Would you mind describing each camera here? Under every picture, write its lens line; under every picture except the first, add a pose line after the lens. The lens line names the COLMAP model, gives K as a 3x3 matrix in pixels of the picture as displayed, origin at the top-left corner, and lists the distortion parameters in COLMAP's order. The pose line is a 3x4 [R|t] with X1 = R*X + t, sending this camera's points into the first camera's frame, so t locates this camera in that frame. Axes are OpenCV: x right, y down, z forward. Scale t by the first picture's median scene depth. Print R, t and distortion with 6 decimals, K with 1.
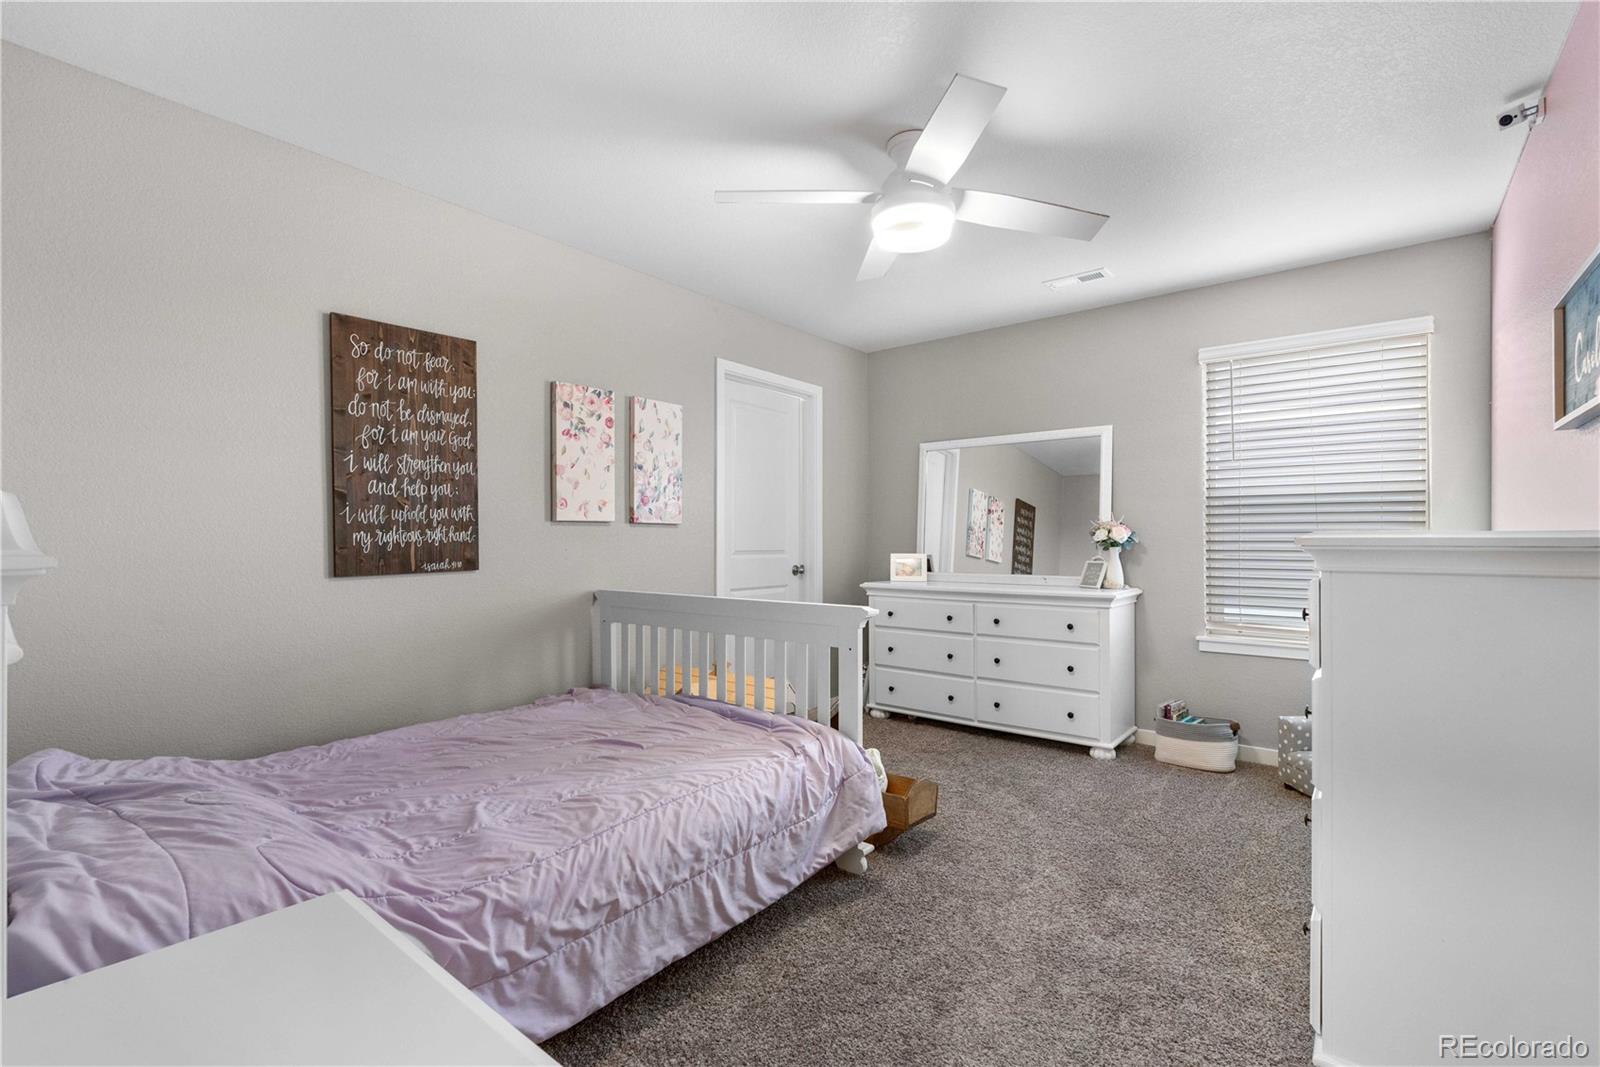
lens RADIAL K [[712.0, 0, 797.7], [0, 712.0, 533.3], [0, 0, 1]] dist [-0.005316, 0.000162]
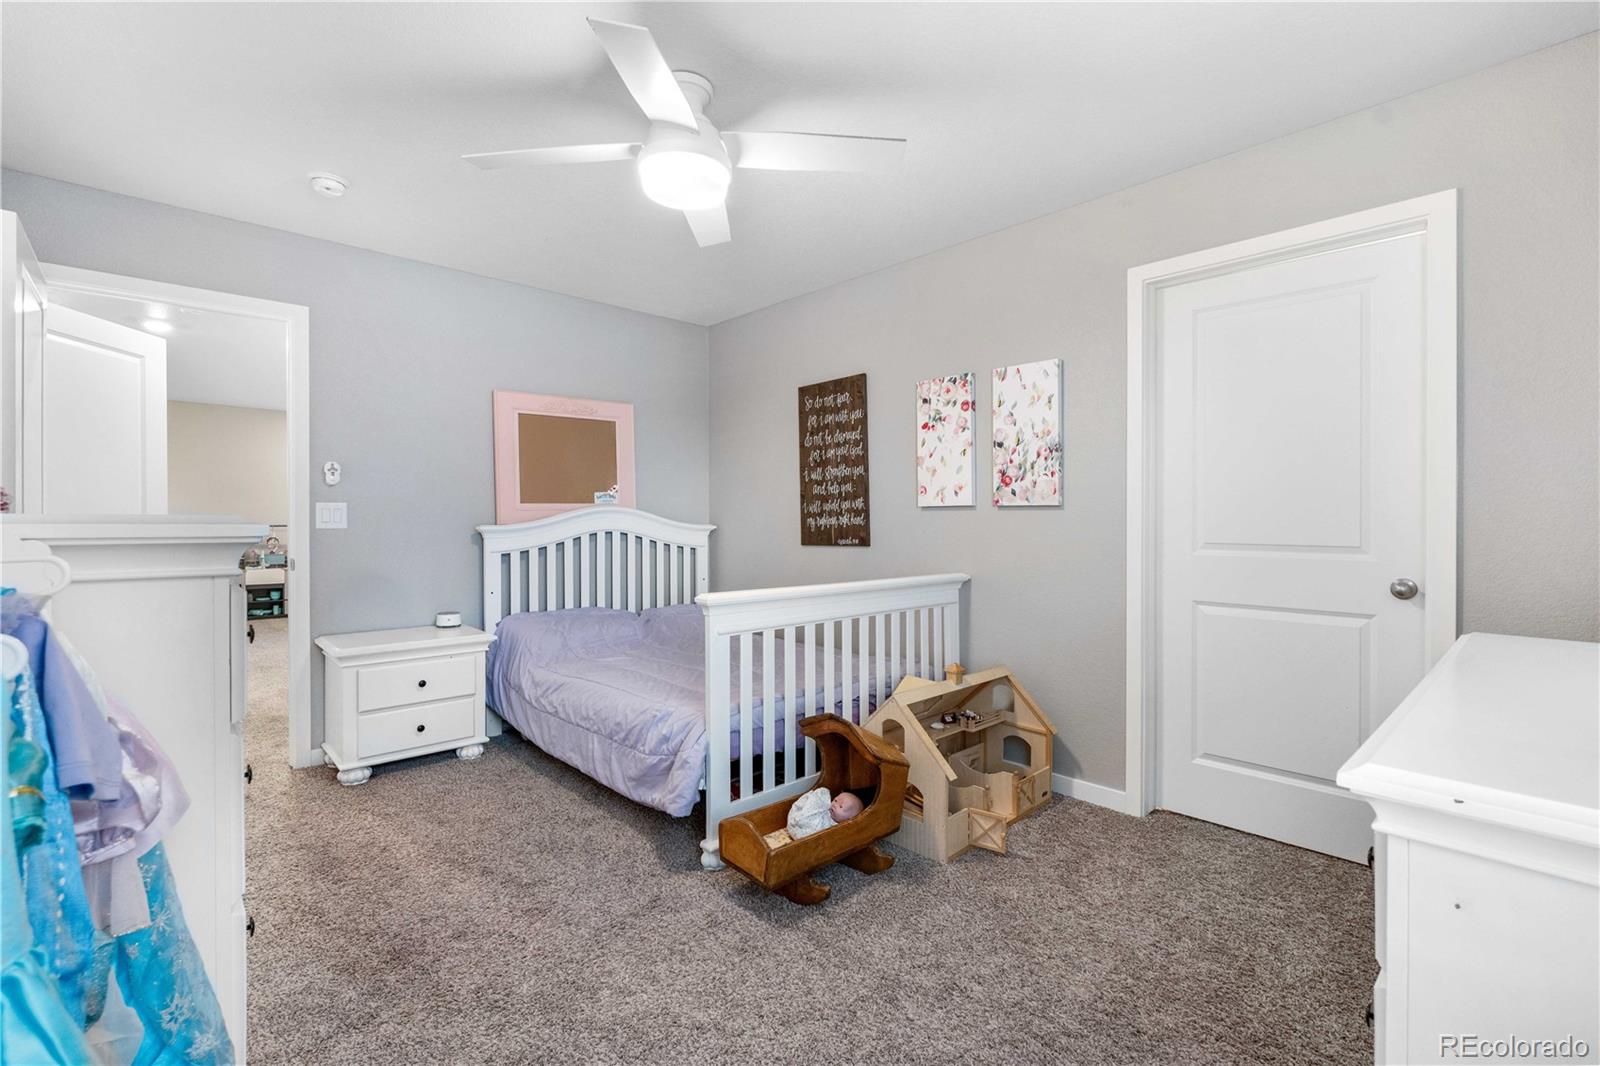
lens RADIAL K [[712.0, 0, 797.6], [0, 712.0, 525.2], [0, 0, 1]] dist [-0.005316, 0.000162]
pose [[-0.139233, 0.002650, -0.990256, 0.885293], [0.000796, 0.999996, 0.002565, 0.009225], [0.990259, -0.000431, -0.139235, 1.073490]]
